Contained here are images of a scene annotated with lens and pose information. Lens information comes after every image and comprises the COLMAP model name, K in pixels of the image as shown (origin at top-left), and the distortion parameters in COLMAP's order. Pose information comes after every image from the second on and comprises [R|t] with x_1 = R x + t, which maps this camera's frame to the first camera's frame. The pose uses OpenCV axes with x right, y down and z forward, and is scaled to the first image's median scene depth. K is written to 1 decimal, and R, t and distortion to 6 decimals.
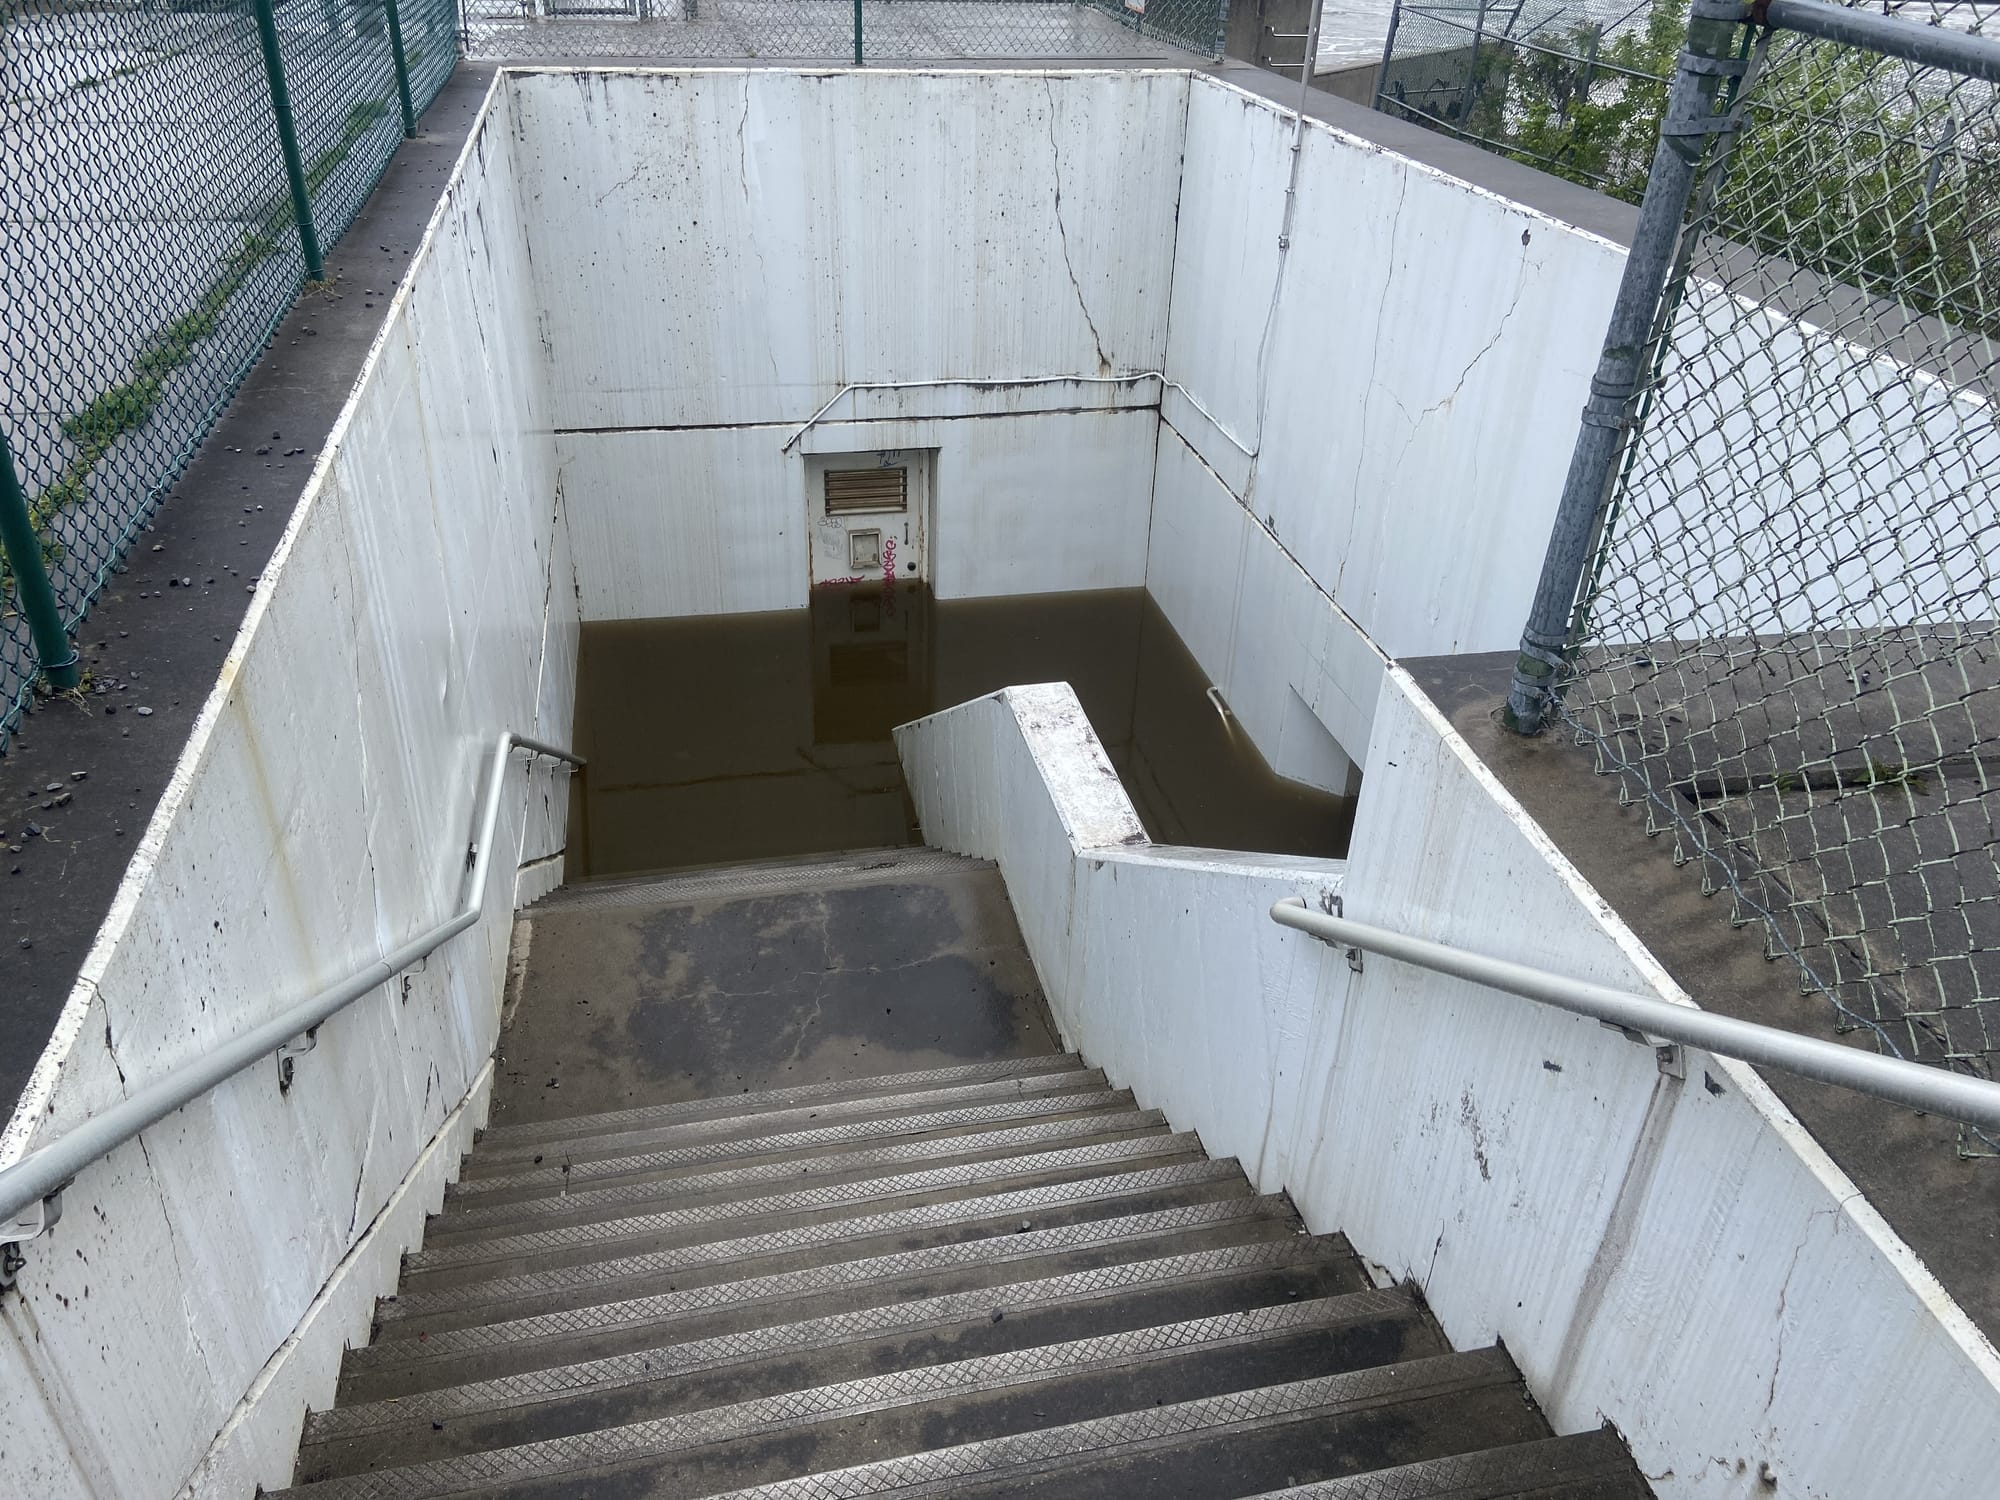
lens RADIAL K [[1481.2, 0, 997.7], [0, 1481.2, 747.5], [0, 0, 1]] dist [0.124962, -0.182536]
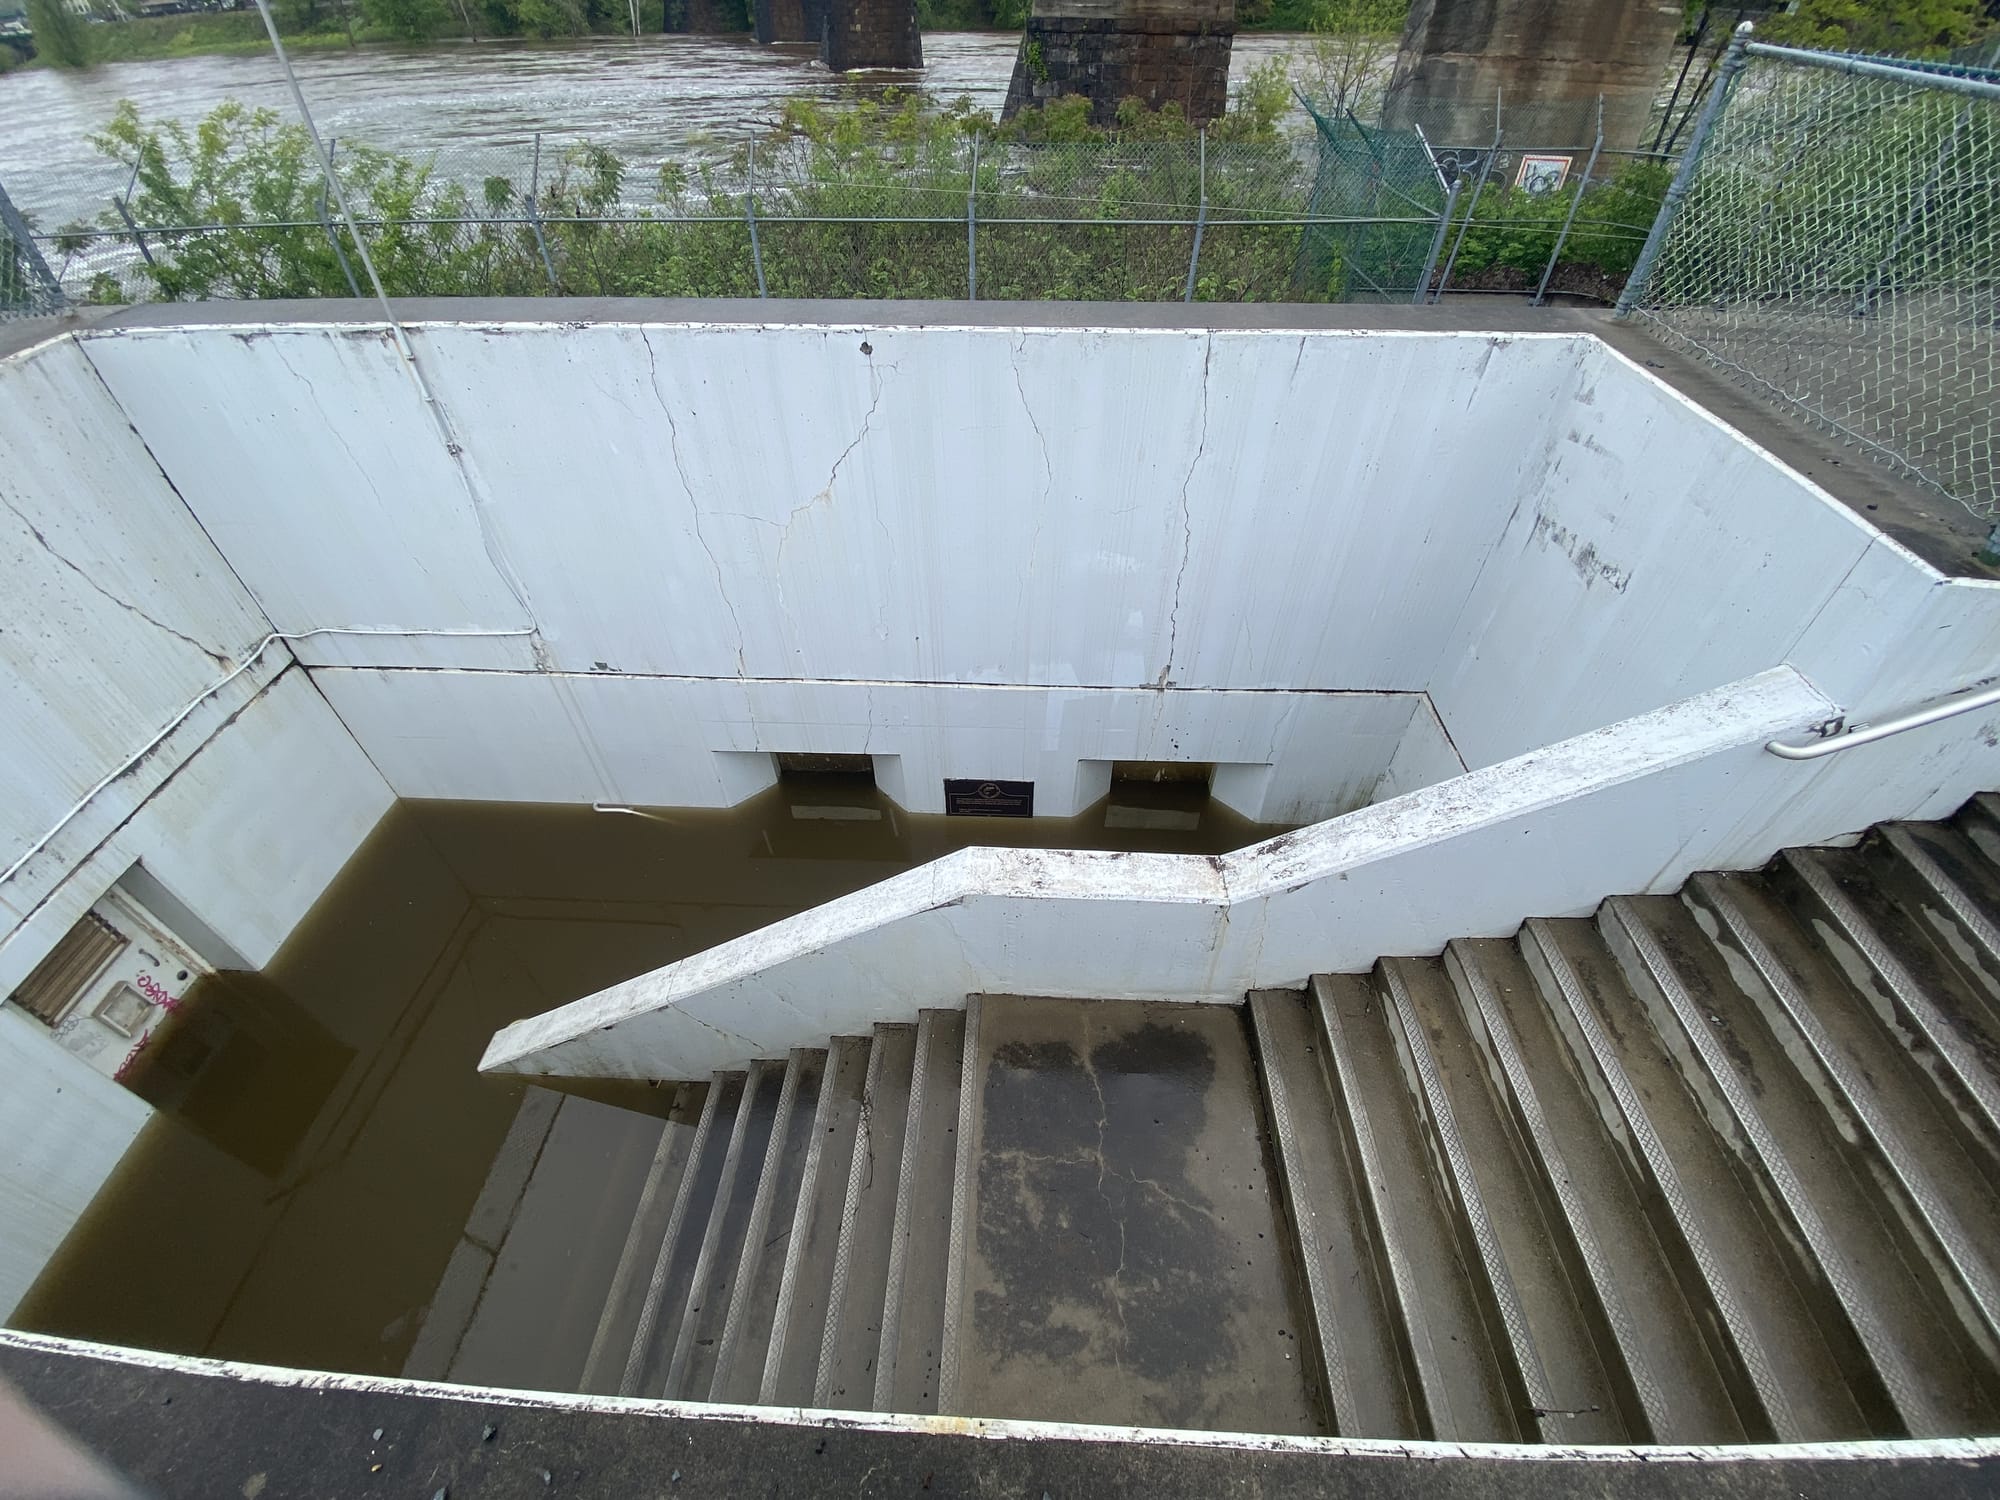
lens RADIAL K [[799.7, 0, 1001.3], [0, 799.7, 757.1], [0, 0, 1]] dist [0.011763, -0.015914]
pose [[0.251419, -0.689837, 0.678906, -0.181357], [0.507109, 0.691340, 0.514674, -0.227172], [-0.824396, 0.214880, 0.523638, 0.368044]]
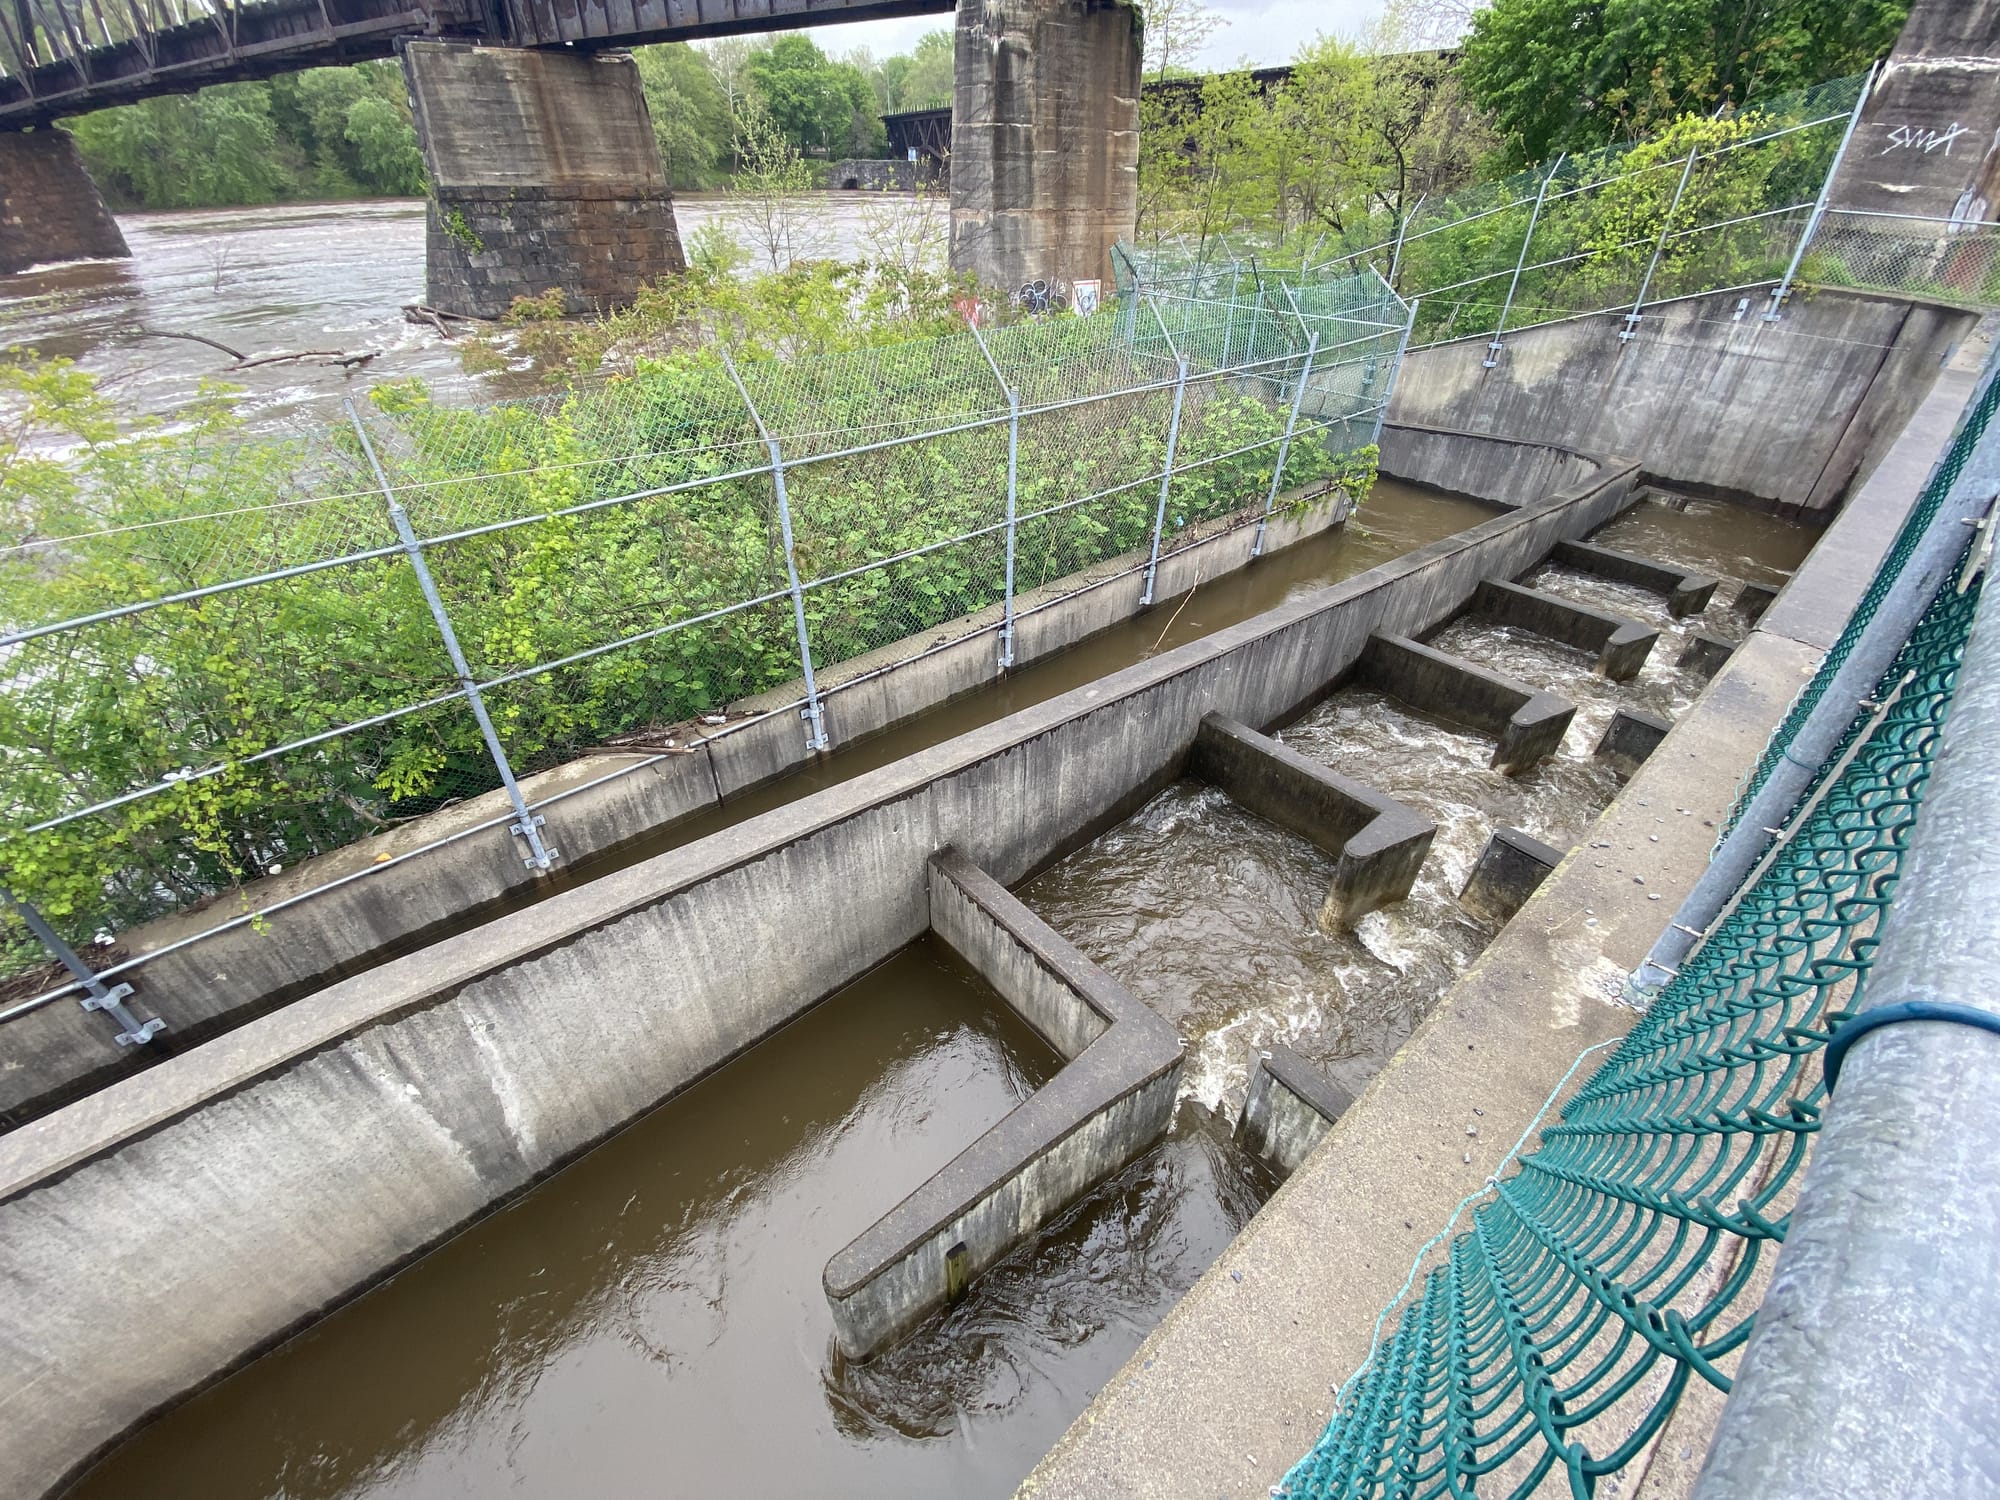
lens RADIAL K [[804.1, 0, 995.0], [0, 804.1, 748.0], [0, 0, 1]] dist [0.022631, -0.023281]
pose [[-0.488105, -0.535866, 0.688913, 0.100082], [0.428465, 0.540547, 0.724035, -0.705056], [-0.760376, 0.648580, -0.034244, 1.184502]]
